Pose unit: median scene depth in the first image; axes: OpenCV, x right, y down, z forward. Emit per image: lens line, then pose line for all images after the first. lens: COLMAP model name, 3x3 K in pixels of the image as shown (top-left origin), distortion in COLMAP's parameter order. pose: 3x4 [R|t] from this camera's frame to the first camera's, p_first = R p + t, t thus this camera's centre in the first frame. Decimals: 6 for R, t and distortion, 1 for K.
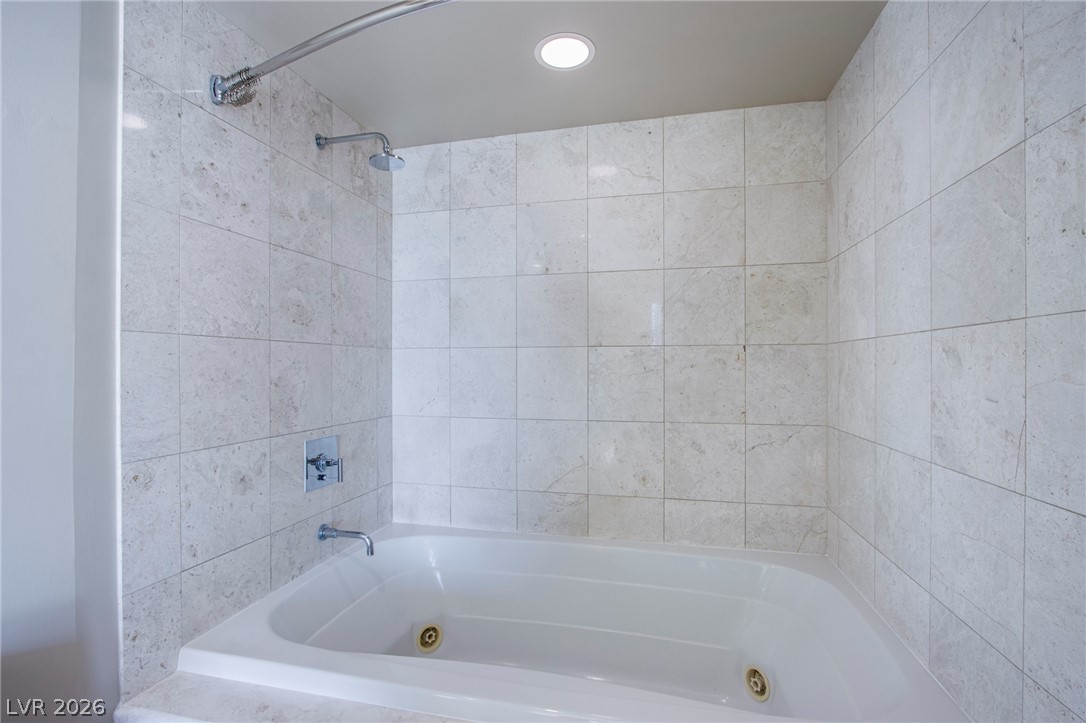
lens RADIAL K [[504.3, 0, 540.3], [0, 504.3, 365.9], [0, 0, 1]] dist [-0.021041, 0.004280]
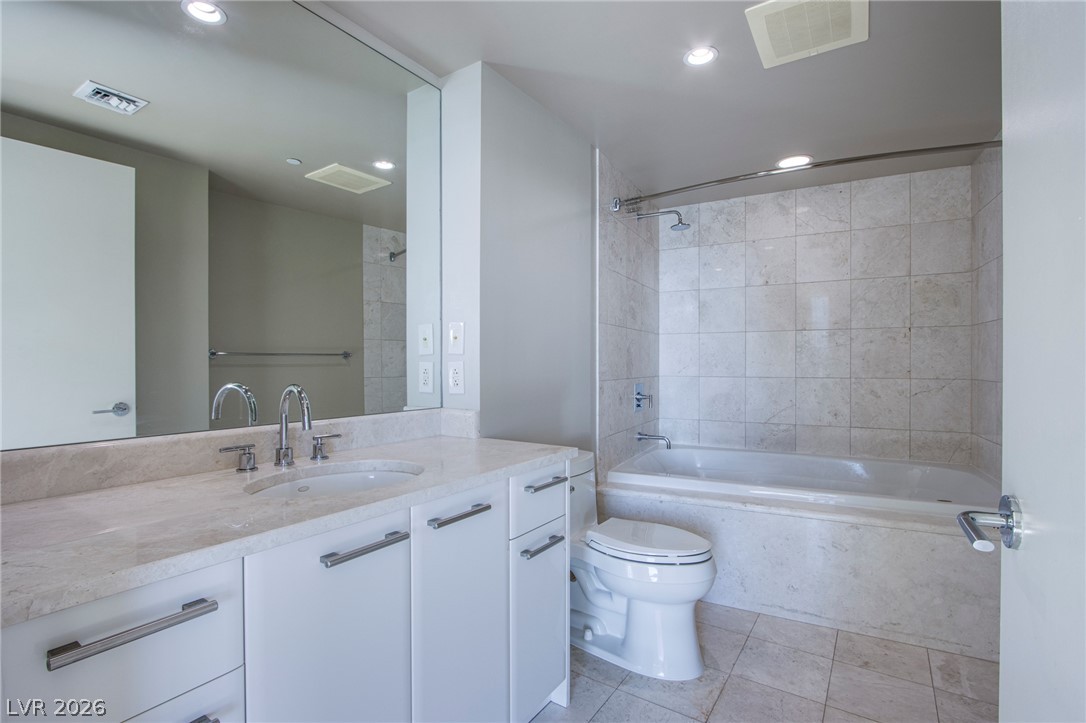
lens RADIAL K [[504.3, 0, 539.9], [0, 504.3, 366.3], [0, 0, 1]] dist [-0.021041, 0.004280]
pose [[0.967457, 0.001070, -0.253034, -0.291745], [0.000943, 0.999969, 0.007837, 0.062617], [0.253034, -0.007821, 0.967426, -0.739362]]
